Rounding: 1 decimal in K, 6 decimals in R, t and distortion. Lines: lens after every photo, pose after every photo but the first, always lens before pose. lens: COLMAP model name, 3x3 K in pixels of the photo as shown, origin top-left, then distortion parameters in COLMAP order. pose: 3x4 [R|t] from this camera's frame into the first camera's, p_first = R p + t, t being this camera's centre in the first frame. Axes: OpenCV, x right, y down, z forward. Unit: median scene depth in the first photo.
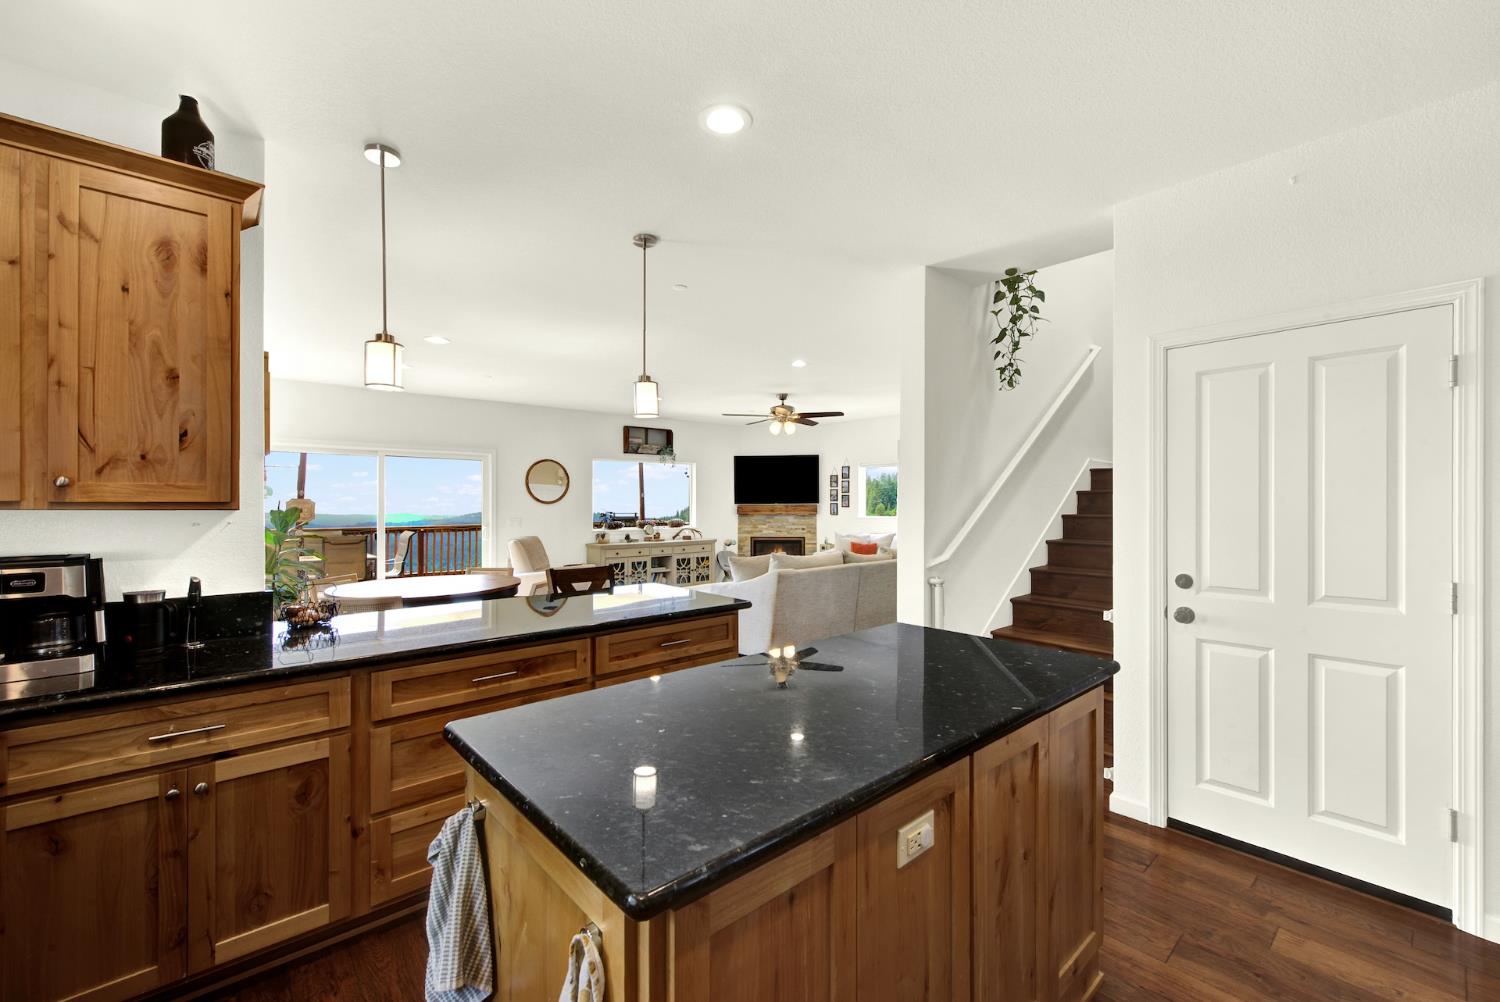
lens RADIAL K [[613.3, 0, 756.6], [0, 613.3, 499.5], [0, 0, 1]] dist [0.002738, -0.003293]
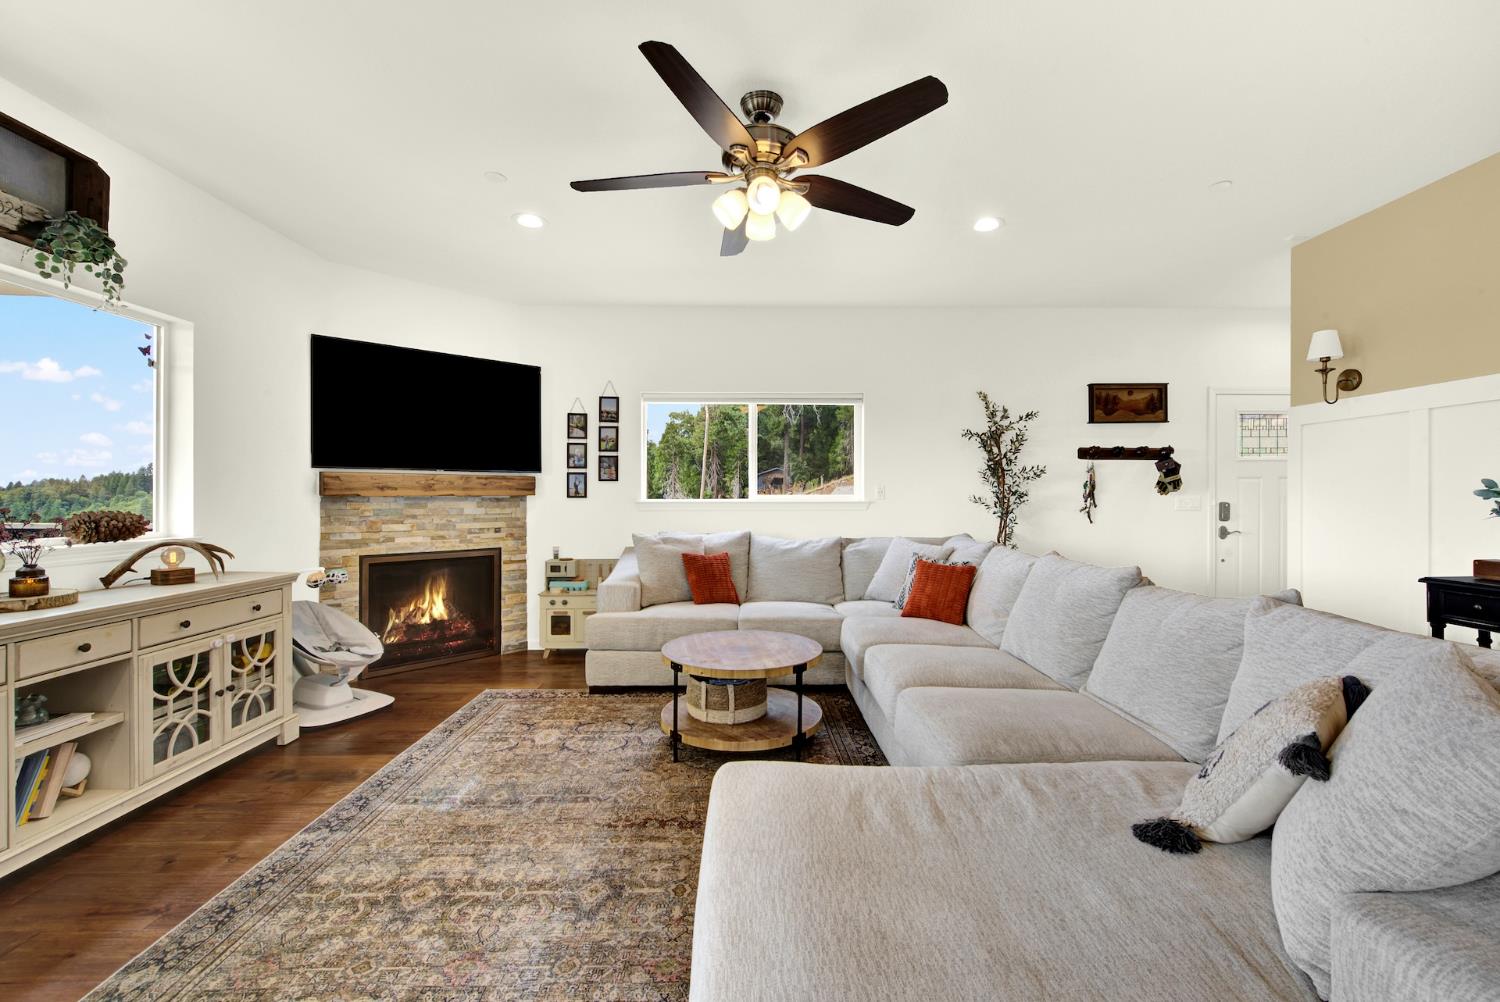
lens RADIAL K [[613.3, 0, 762.3], [0, 613.3, 500.4], [0, 0, 1]] dist [0.002738, -0.003293]
pose [[0.642128, -0.004695, 0.766583, -0.148989], [-0.002607, 0.999962, 0.008308, 0.023561], [-0.766593, -0.007334, 0.642091, 0.592842]]
